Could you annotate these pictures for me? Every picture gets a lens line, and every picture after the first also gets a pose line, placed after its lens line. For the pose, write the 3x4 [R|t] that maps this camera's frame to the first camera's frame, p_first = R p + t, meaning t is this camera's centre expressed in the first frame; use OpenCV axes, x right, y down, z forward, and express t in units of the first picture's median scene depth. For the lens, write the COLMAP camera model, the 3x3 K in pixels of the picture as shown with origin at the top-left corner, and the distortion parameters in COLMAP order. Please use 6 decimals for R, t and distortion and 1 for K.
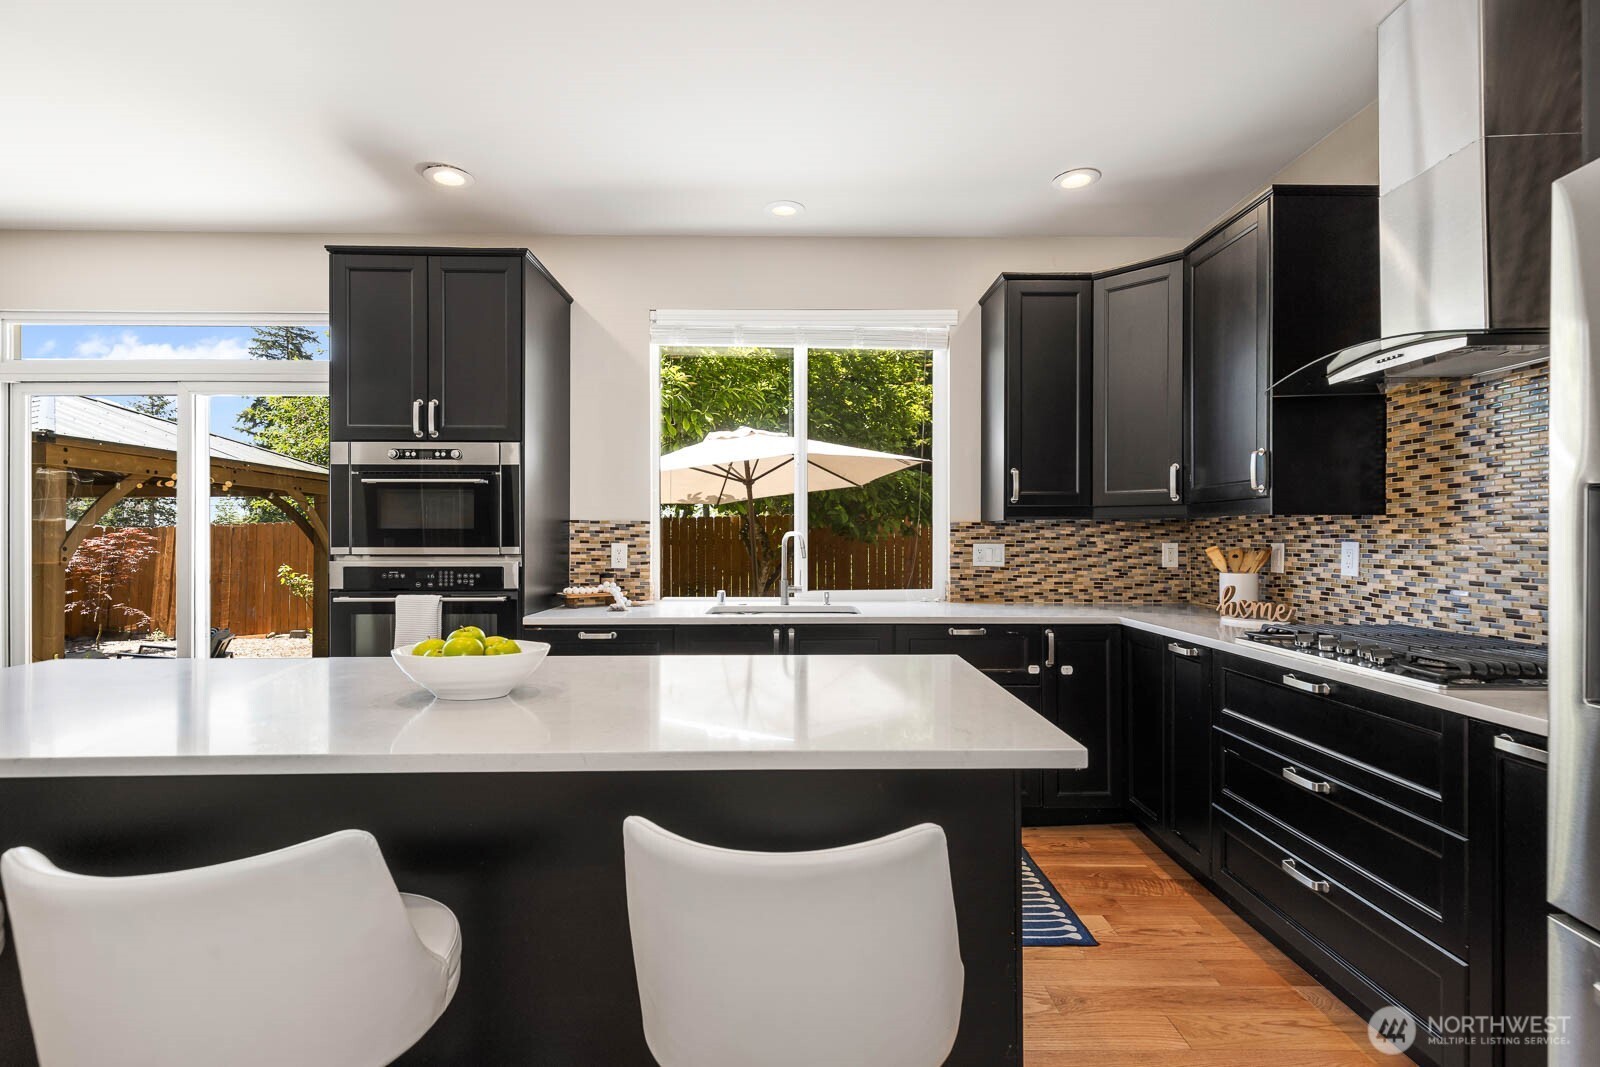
lens RADIAL K [[719.3, 0, 803.9], [0, 719.3, 539.4], [0, 0, 1]] dist [0.025708, -0.018249]
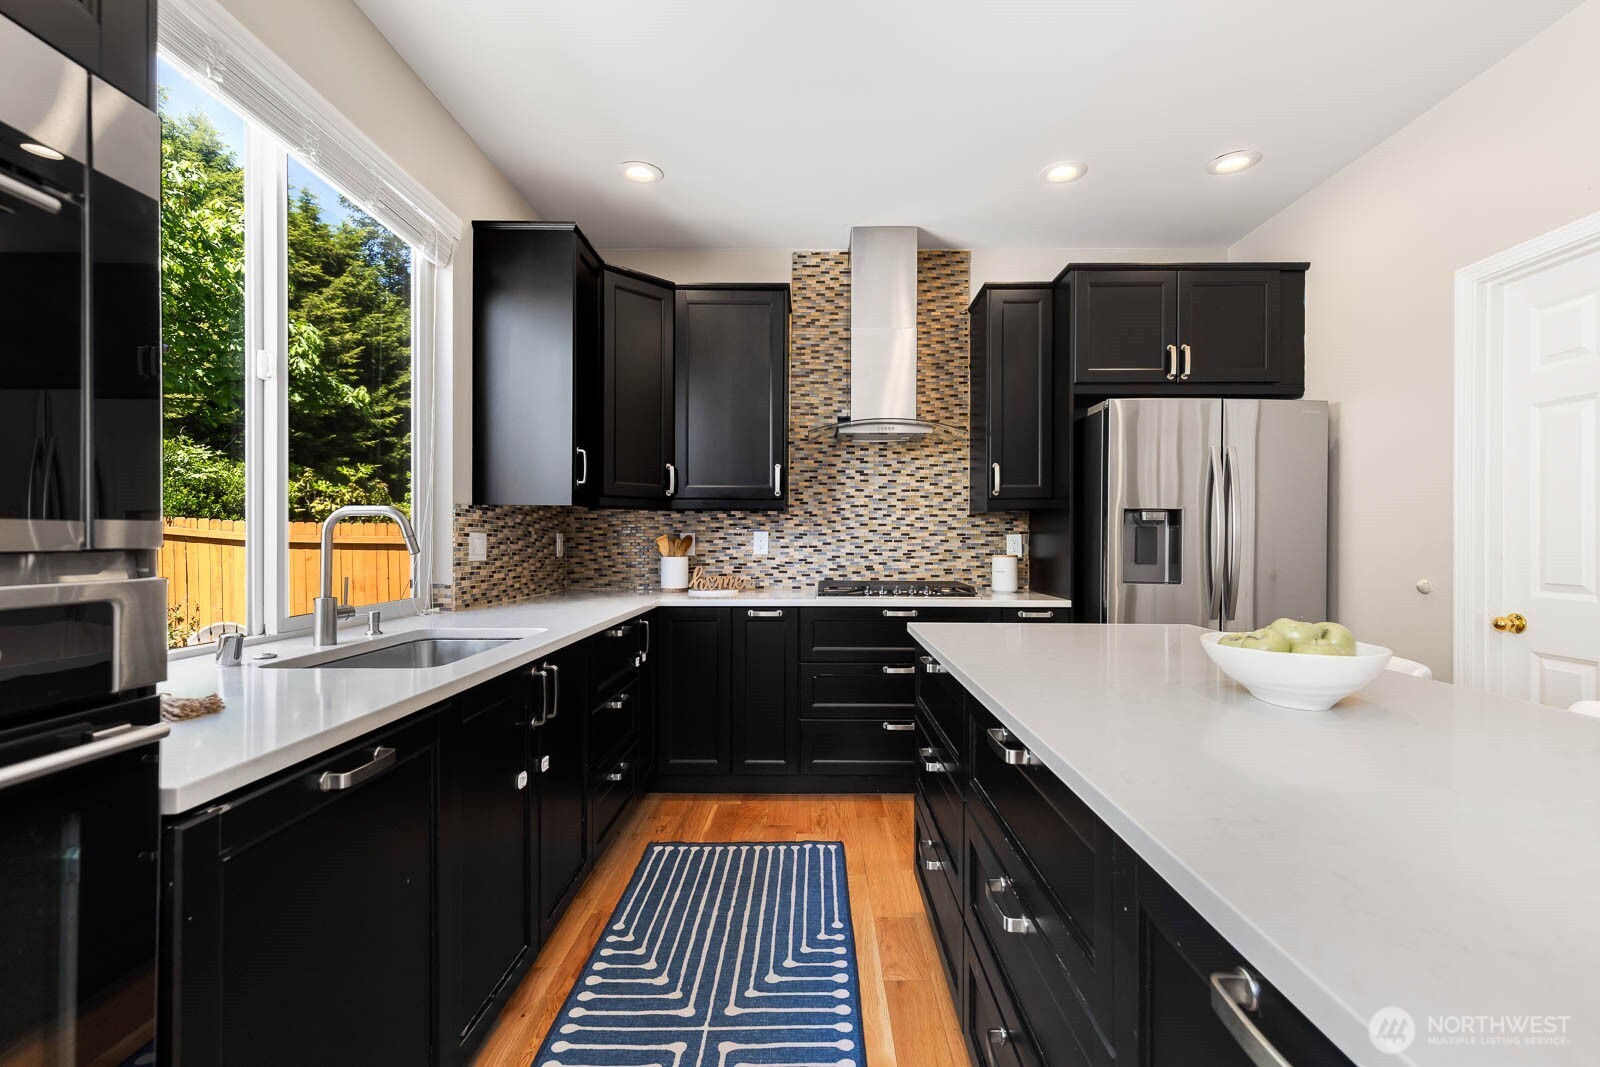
lens RADIAL K [[719.3, 0, 803.9], [0, 719.3, 539.4], [0, 0, 1]] dist [0.025708, -0.018249]
pose [[0.029612, 0.000412, 0.999561, -0.713504], [0.001715, 0.999998, -0.000463, 0.019852], [-0.999560, 0.001728, 0.029611, 0.840397]]
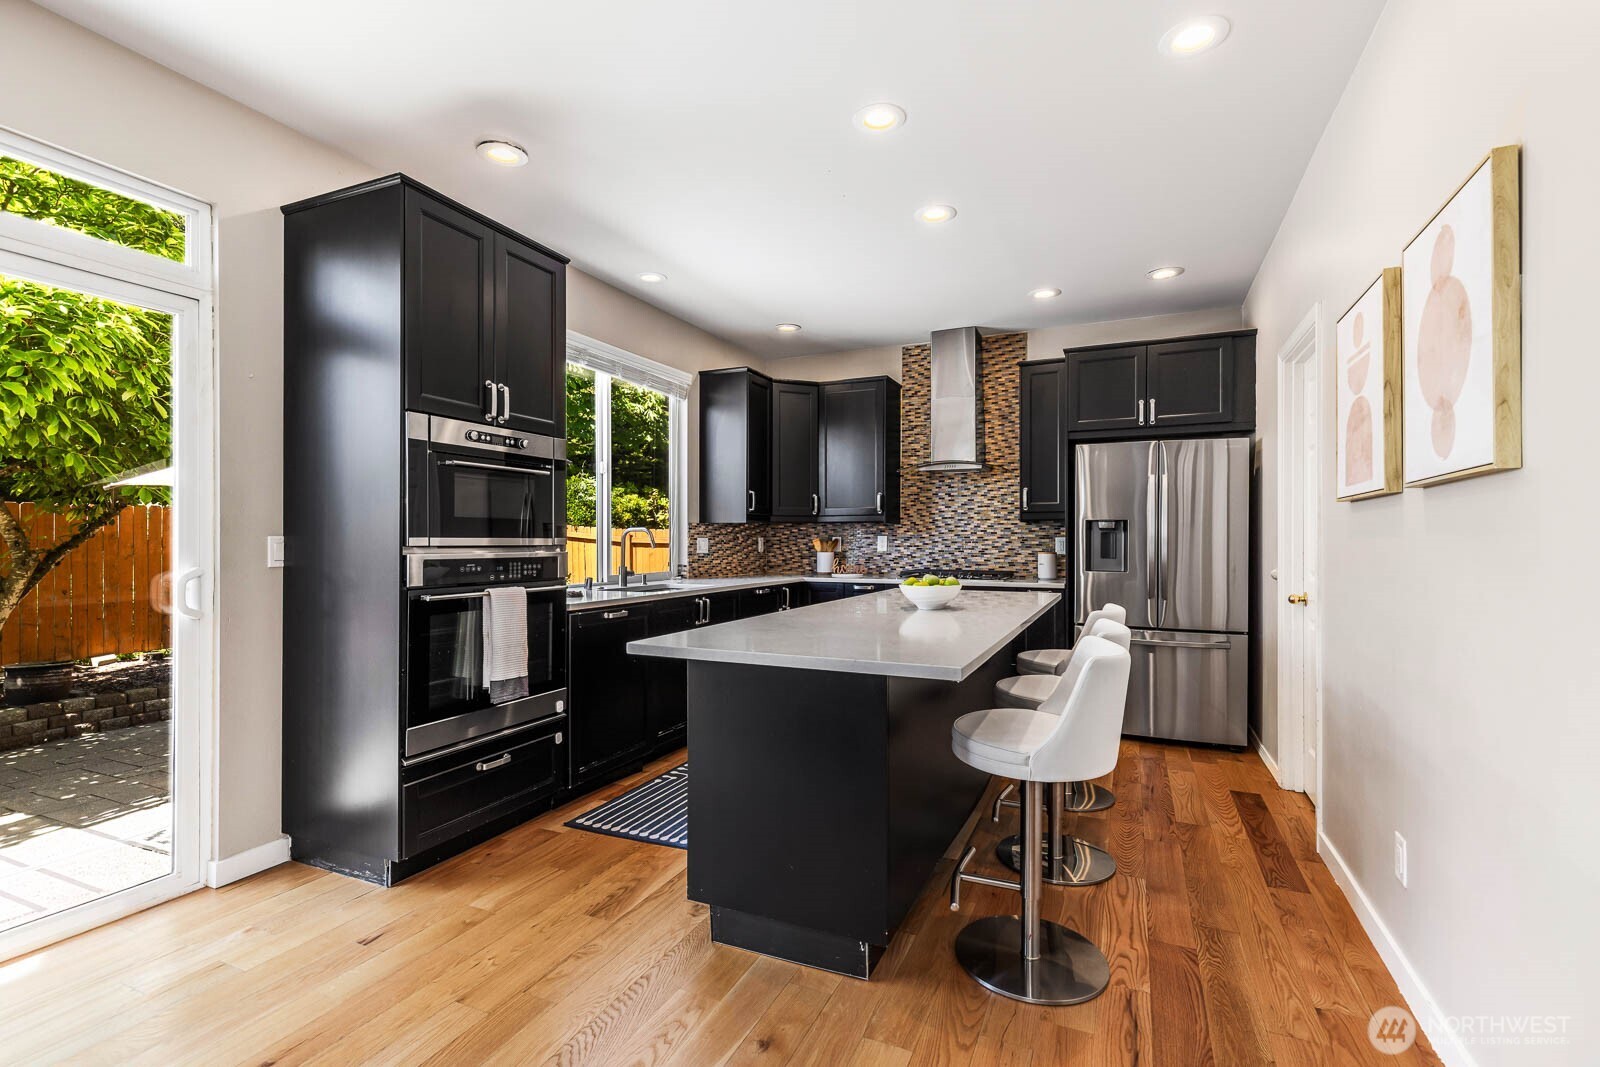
lens RADIAL K [[719.3, 0, 803.9], [0, 719.3, 539.4], [0, 0, 1]] dist [0.025708, -0.018249]
pose [[0.430416, 0.000582, 0.902630, -1.324499], [0.002645, 0.999995, -0.001906, 0.017393], [-0.902627, 0.003208, 0.430413, 0.251431]]
